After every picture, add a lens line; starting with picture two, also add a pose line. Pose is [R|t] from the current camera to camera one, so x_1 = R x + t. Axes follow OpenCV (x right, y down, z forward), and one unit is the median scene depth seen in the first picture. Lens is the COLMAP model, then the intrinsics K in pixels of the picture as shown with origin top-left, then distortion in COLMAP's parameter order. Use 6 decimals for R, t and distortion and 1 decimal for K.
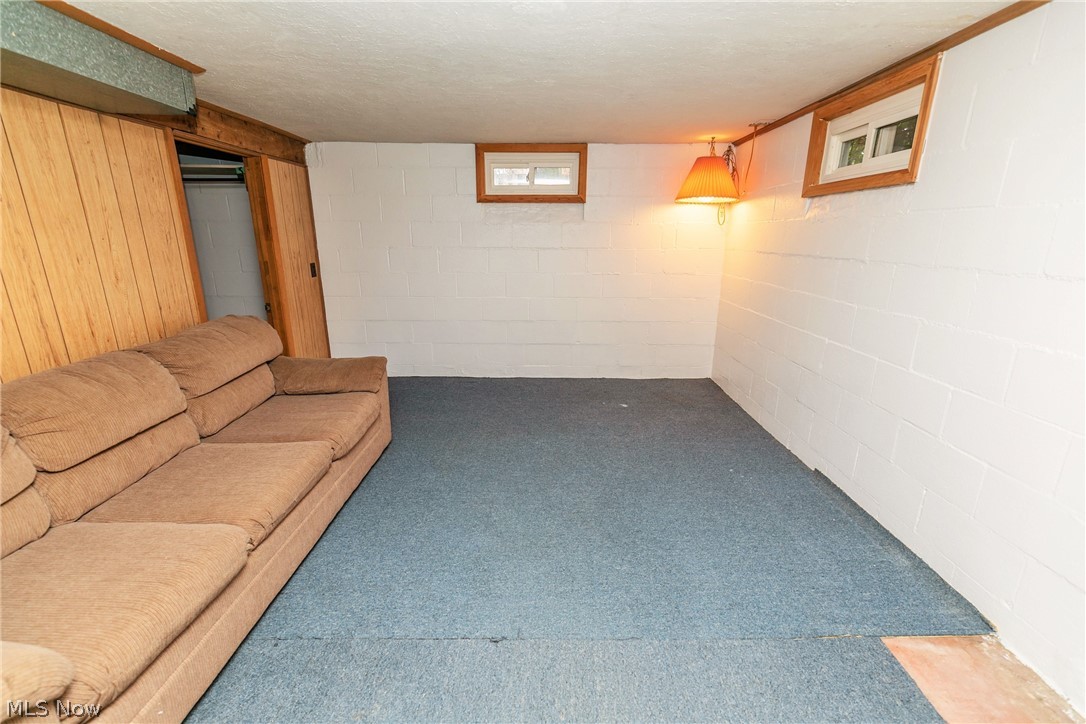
lens RADIAL K [[484.1, 0, 544.4], [0, 484.1, 365.5], [0, 0, 1]] dist [0.000766, -0.000839]
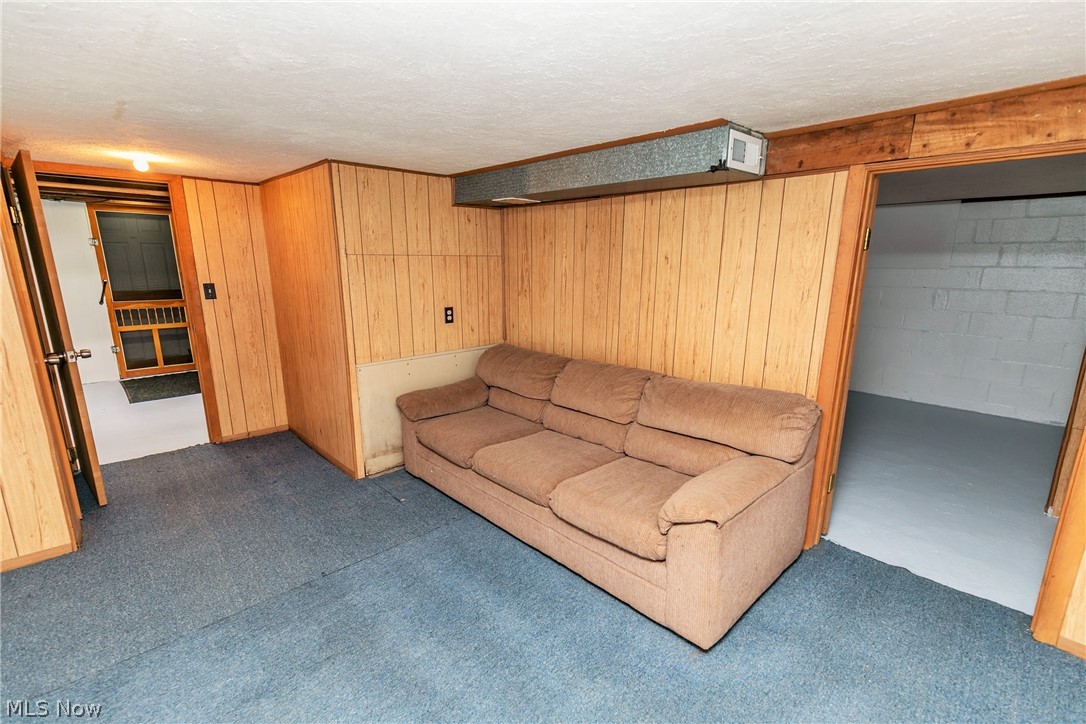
lens RADIAL K [[484.1, 0, 542.9], [0, 484.1, 366.6], [0, 0, 1]] dist [0.000766, -0.000839]
pose [[-0.709019, 0.156938, -0.687504, 0.245289], [-0.184763, 0.899522, 0.395881, -0.499316], [0.680555, 0.407713, -0.608782, 1.542287]]
